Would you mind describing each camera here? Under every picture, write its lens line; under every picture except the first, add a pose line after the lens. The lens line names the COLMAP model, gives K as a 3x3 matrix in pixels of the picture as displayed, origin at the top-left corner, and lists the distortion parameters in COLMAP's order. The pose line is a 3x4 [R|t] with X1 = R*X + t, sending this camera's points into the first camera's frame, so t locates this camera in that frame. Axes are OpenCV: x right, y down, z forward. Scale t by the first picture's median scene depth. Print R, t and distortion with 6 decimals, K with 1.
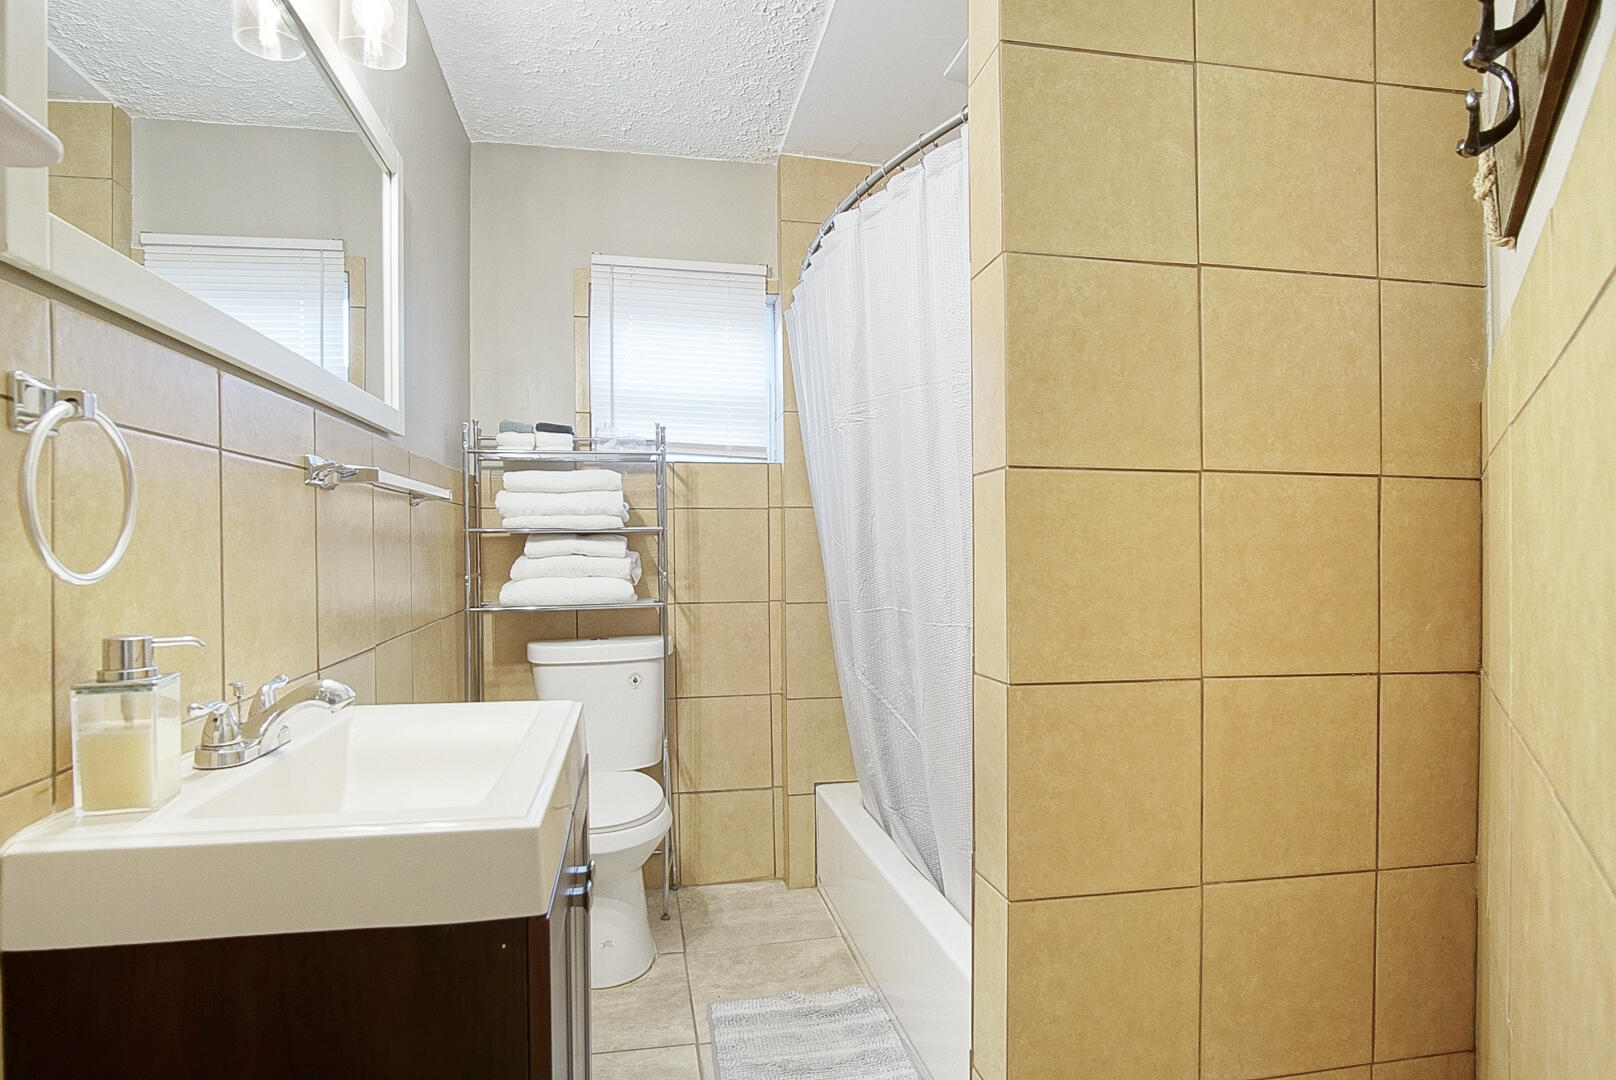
lens RADIAL K [[870.6, 0, 808.0], [0, 870.6, 540.0], [0, 0, 1]] dist [-0.031400, 0.008382]
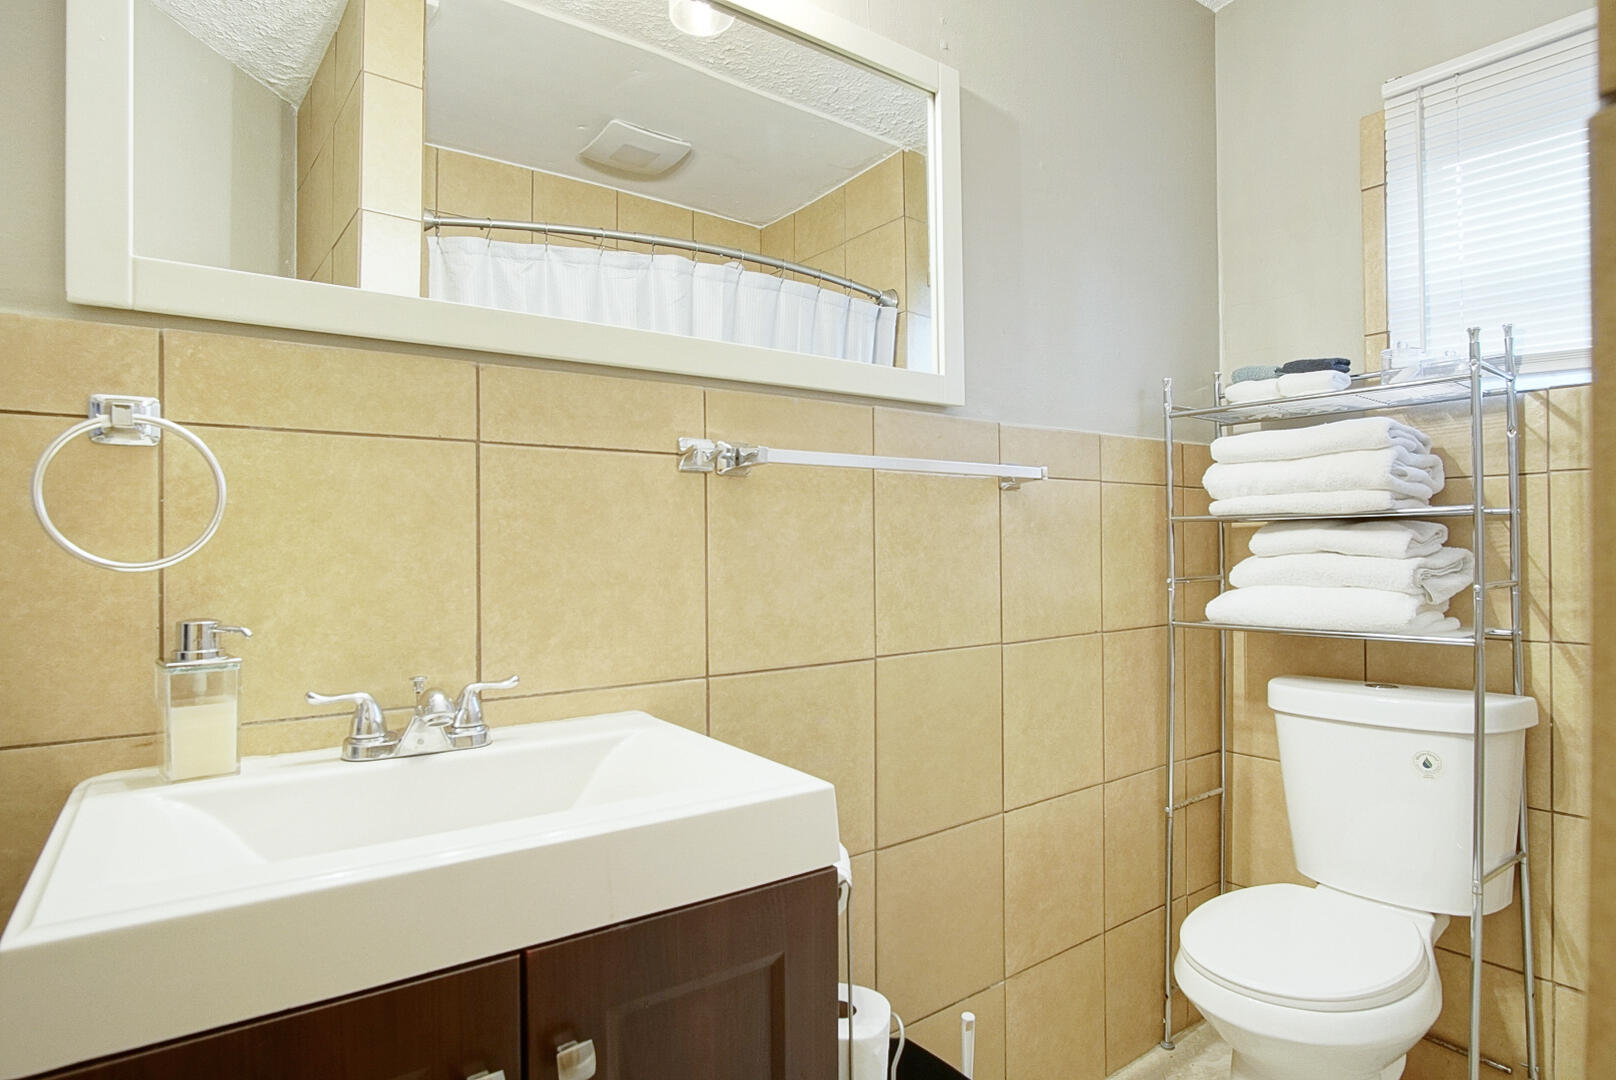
lens RADIAL K [[870.6, 0, 808.0], [0, 870.6, 540.0], [0, 0, 1]] dist [-0.031400, 0.008382]
pose [[0.421944, -0.003834, -0.906614, 0.152926], [0.008172, 0.999967, -0.000425, 0.004713], [0.906585, -0.007230, 0.421961, 0.362839]]
